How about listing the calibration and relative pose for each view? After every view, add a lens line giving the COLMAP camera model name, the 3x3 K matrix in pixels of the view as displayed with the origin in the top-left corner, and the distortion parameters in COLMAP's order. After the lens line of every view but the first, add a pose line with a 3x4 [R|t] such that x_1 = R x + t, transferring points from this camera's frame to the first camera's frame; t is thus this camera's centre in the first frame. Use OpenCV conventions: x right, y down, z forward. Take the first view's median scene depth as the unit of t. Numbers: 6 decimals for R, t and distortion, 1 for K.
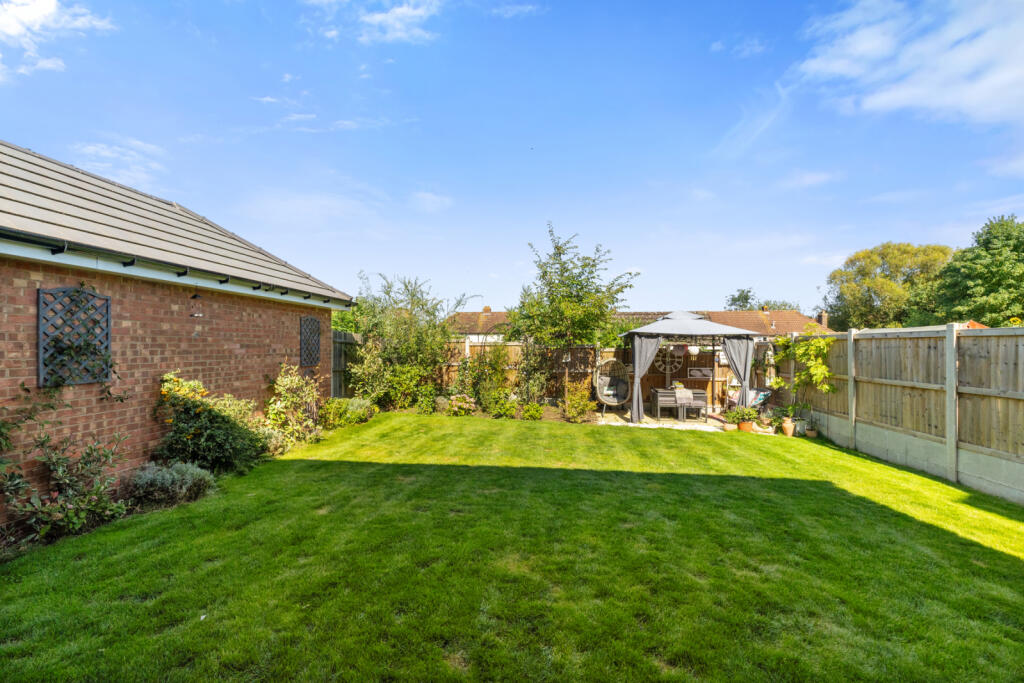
lens RADIAL K [[432.2, 0, 512.0], [0, 432.2, 341.5], [0, 0, 1]] dist [0.002382, 0.000200]
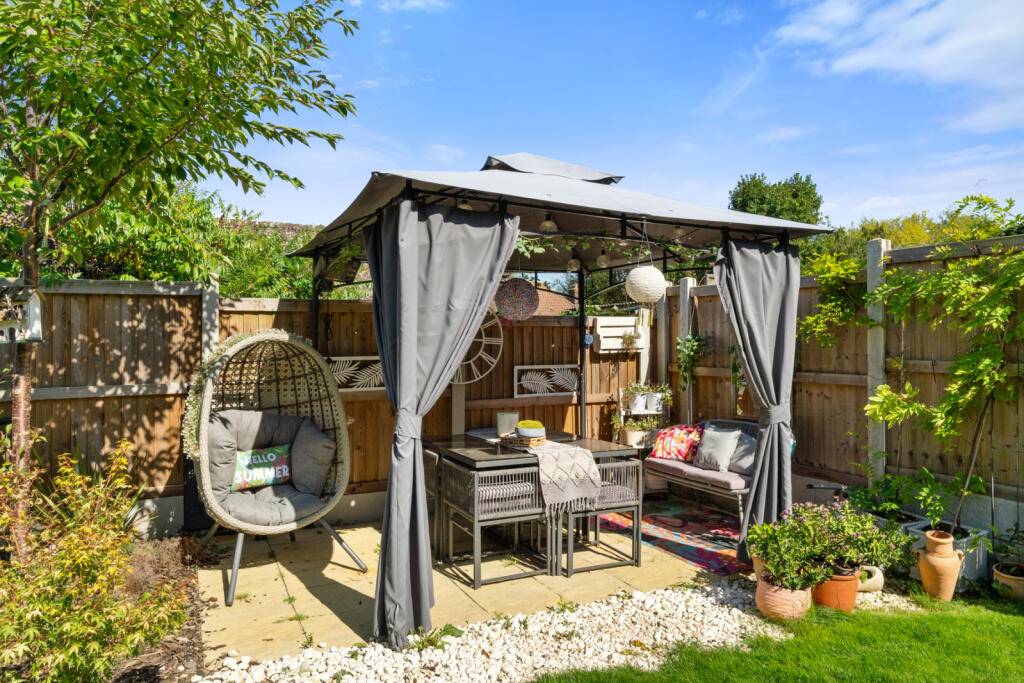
lens RADIAL K [[702.7, 0, 512.0], [0, 702.7, 341.5], [0, 0, 1]] dist [0.001676, 0.000386]
pose [[0.832897, -0.001293, 0.553426, 0.150227], [-0.004696, 0.999945, 0.009405, 0.047250], [-0.553408, -0.010432, 0.832845, 0.709382]]
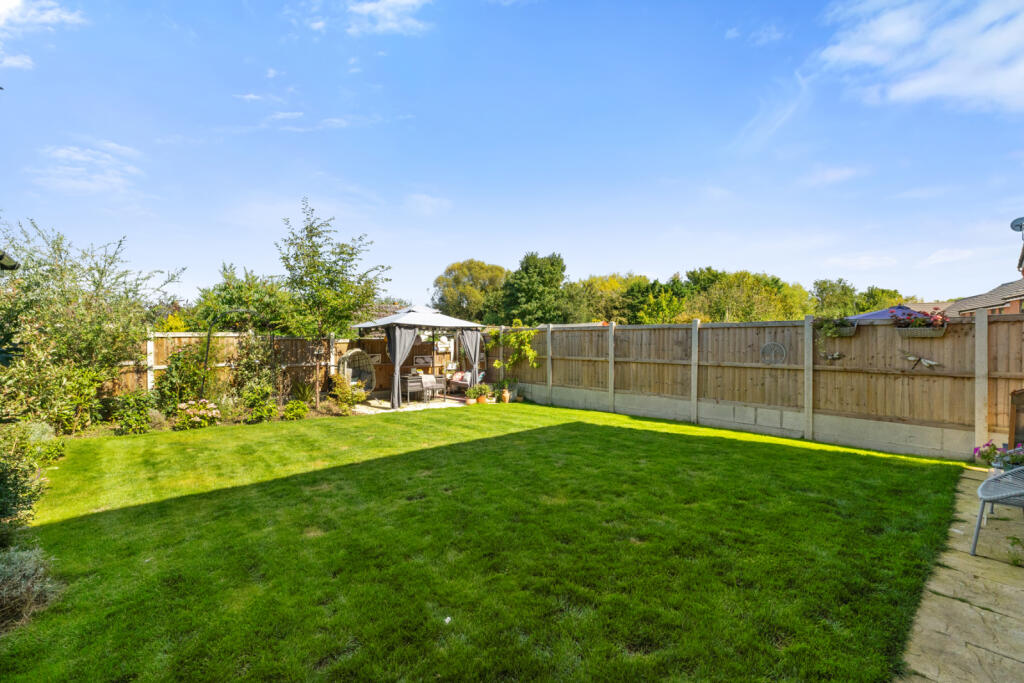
lens RADIAL K [[440.1, 0, 512.0], [0, 440.1, 341.5], [0, 0, 1]] dist [0.000775, 0.000086]
pose [[0.667522, -0.010176, 0.744520, -0.331221], [-0.001962, 0.999879, 0.015425, 0.006005], [-0.744587, -0.011757, 0.667421, 0.069131]]
